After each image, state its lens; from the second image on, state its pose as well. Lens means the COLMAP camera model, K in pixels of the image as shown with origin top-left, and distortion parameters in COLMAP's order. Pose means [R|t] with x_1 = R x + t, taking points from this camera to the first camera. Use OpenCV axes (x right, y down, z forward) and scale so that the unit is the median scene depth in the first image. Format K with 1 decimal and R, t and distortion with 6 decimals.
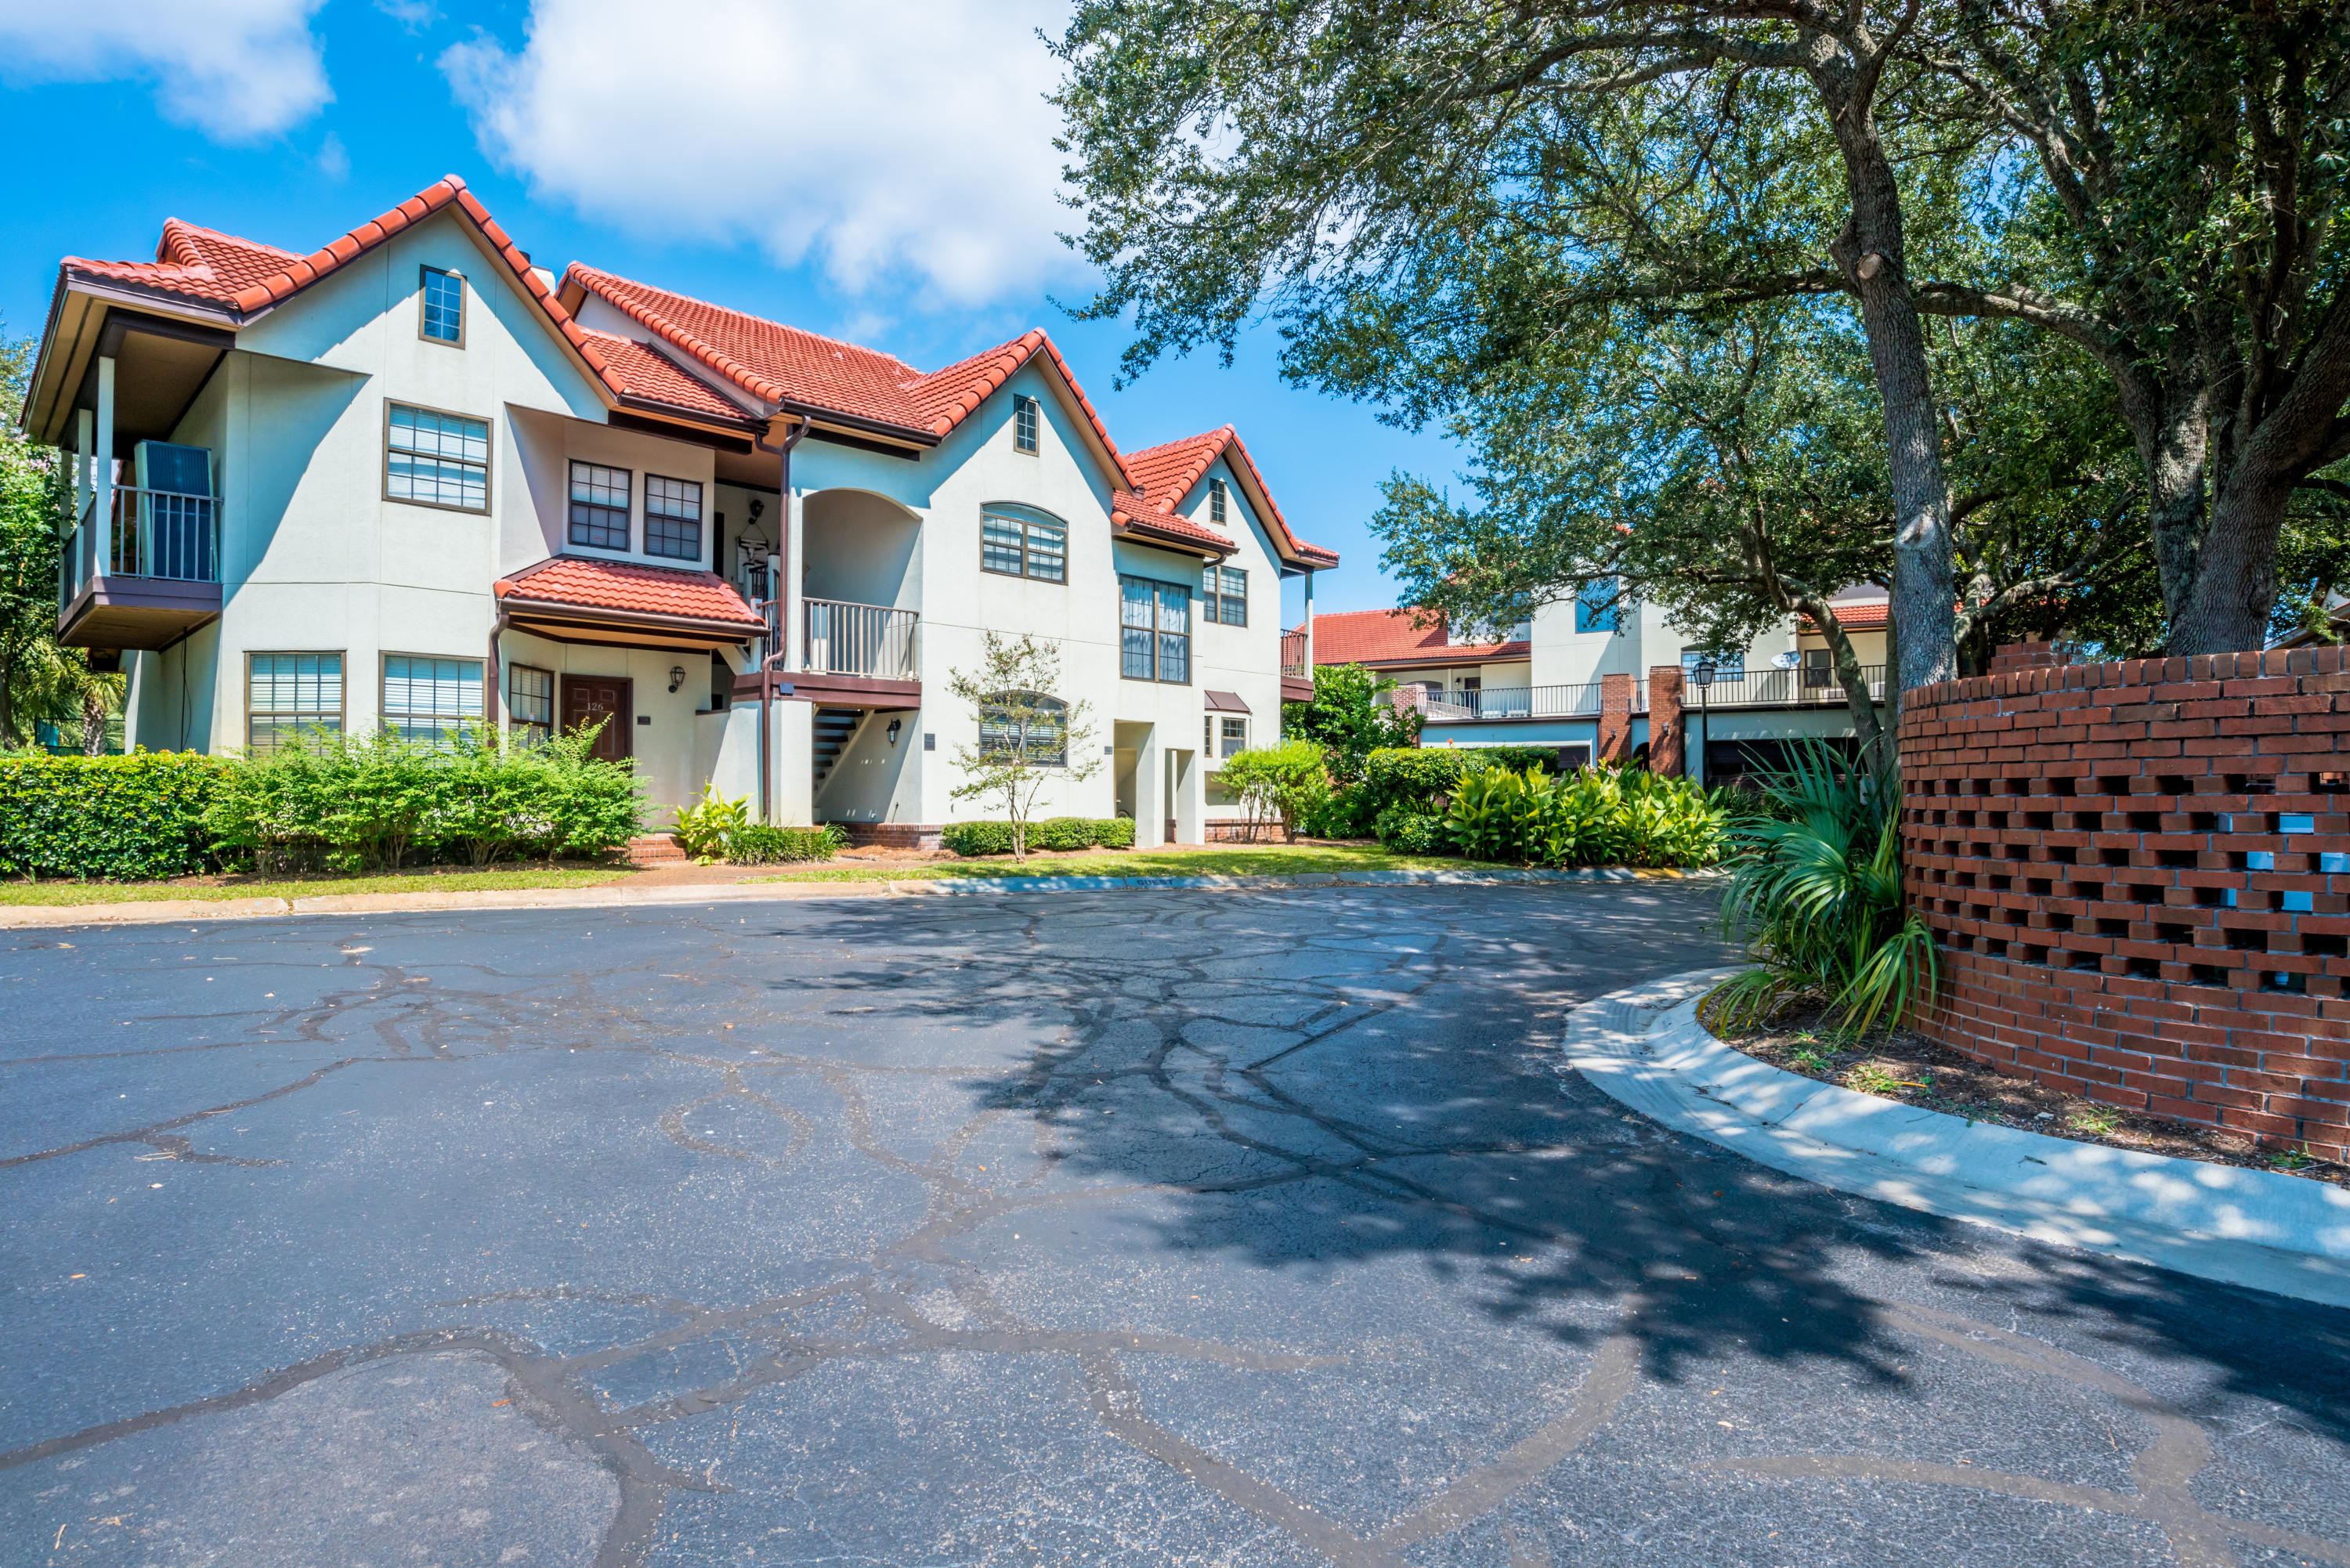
lens RADIAL K [[1270.6, 0, 1175.0], [0, 1270.6, 784.0], [0, 0, 1]] dist [-0.042995, 0.001817]
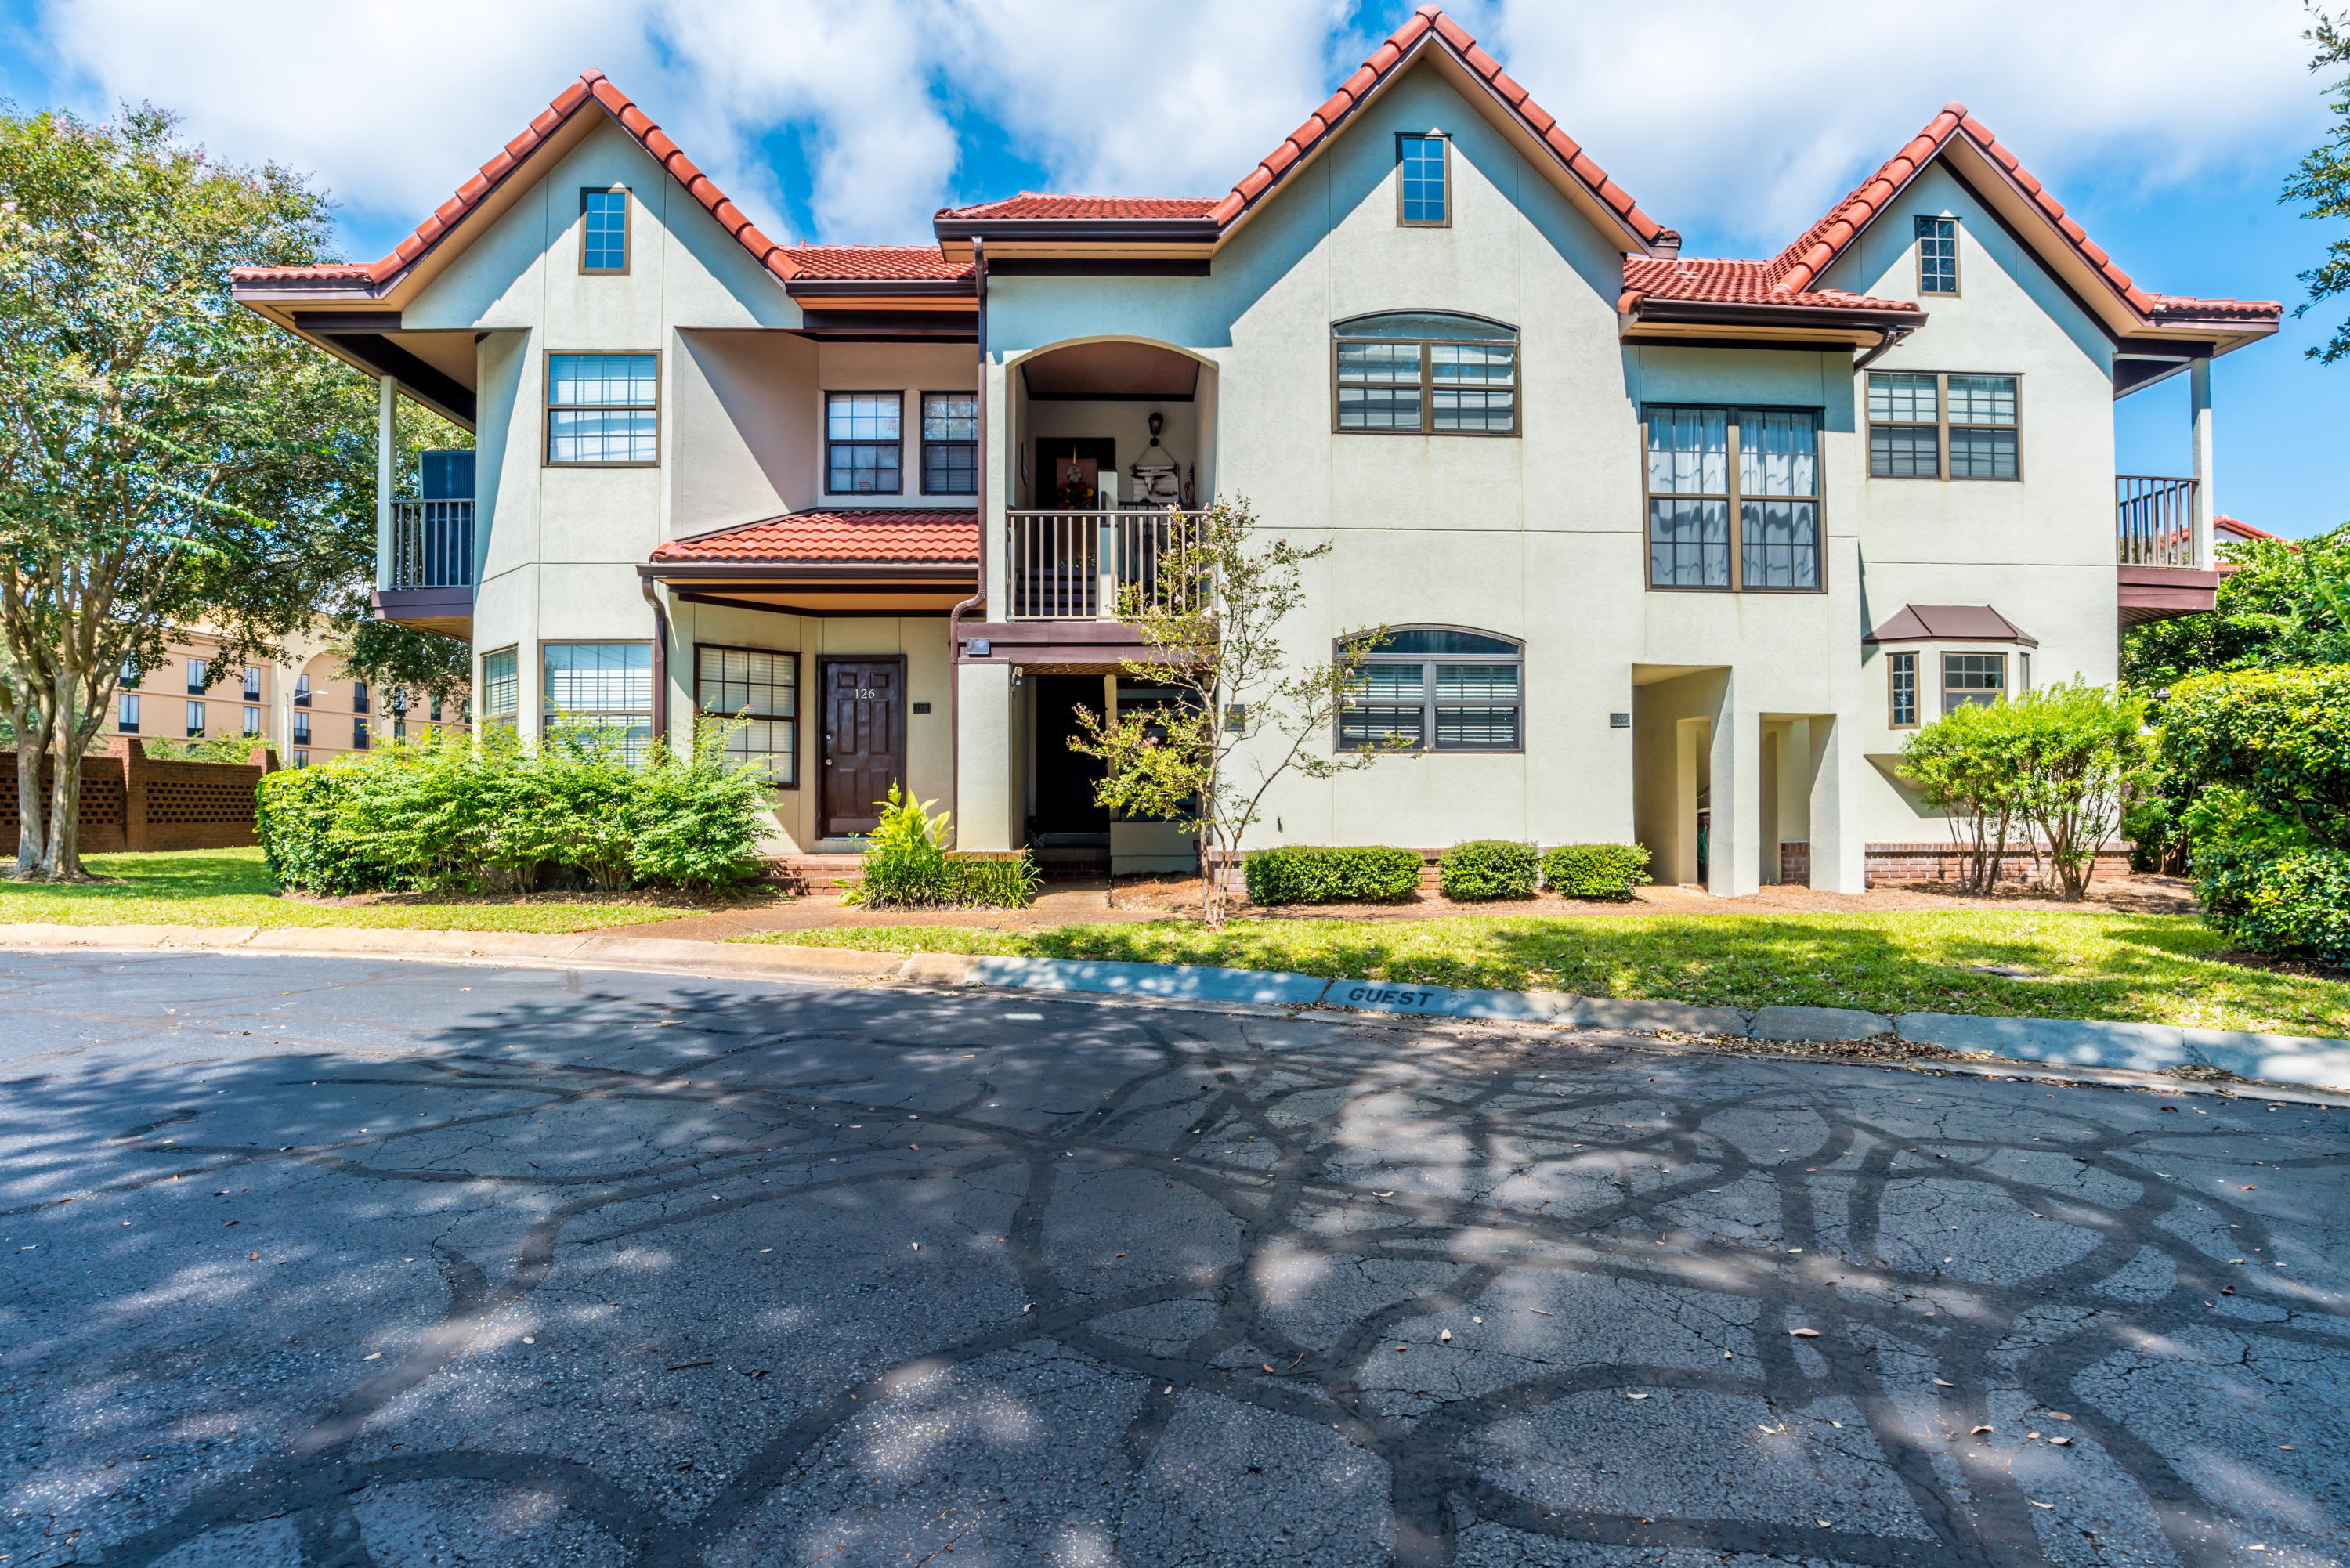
lens RADIAL K [[1201.7, 0, 1175.0], [0, 1201.7, 784.0], [0, 0, 1]] dist [-0.066648, 0.046166]
pose [[0.719156, -0.013495, -0.694718, 0.182116], [0.011790, 0.999904, -0.007218, 0.003239], [0.694749, -0.002999, 0.719246, 0.519784]]
